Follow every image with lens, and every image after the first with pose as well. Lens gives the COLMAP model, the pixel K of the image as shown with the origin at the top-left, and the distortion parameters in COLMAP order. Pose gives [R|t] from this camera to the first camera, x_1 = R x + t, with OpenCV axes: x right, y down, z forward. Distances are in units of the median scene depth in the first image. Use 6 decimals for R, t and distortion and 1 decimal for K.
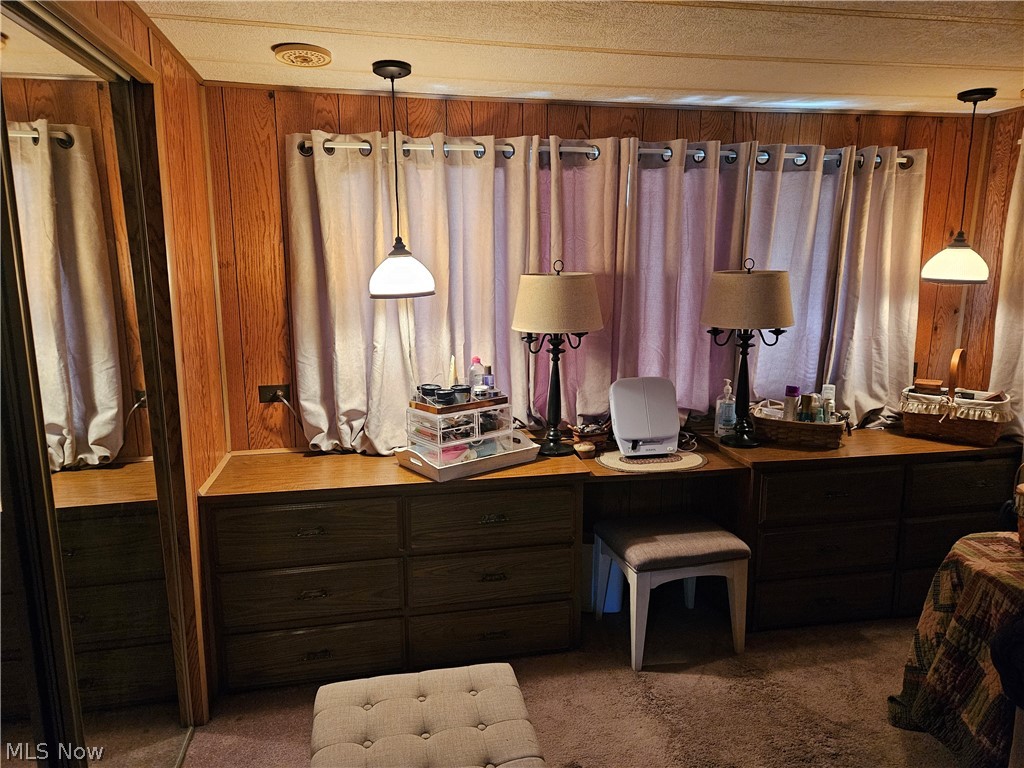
lens RADIAL K [[683.9, 0, 512.0], [0, 683.9, 384.0], [0, 0, 1]] dist [0.067637, -0.047932]
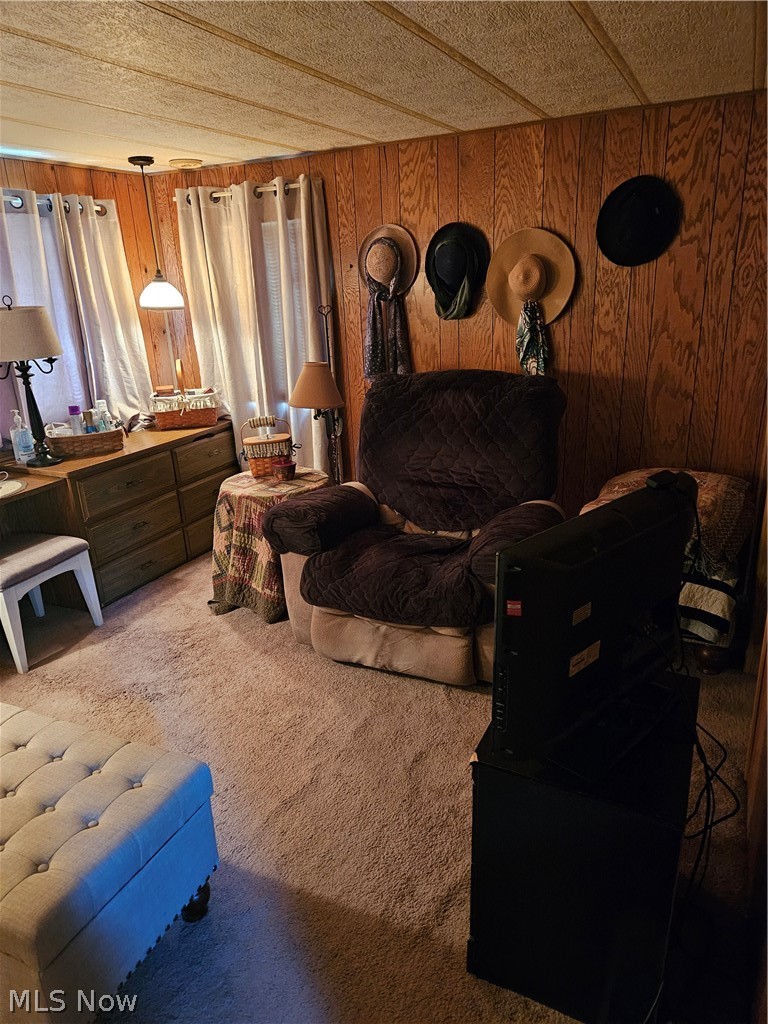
lens RADIAL K [[683.9, 0, 384.0], [0, 683.9, 512.0], [0, 0, 1]] dist [0.067637, -0.047932]
pose [[0.601321, -0.283831, 0.746895, -0.214331], [0.185883, 0.958825, 0.214714, 0.021650], [-0.777084, 0.009723, 0.629321, -0.160432]]
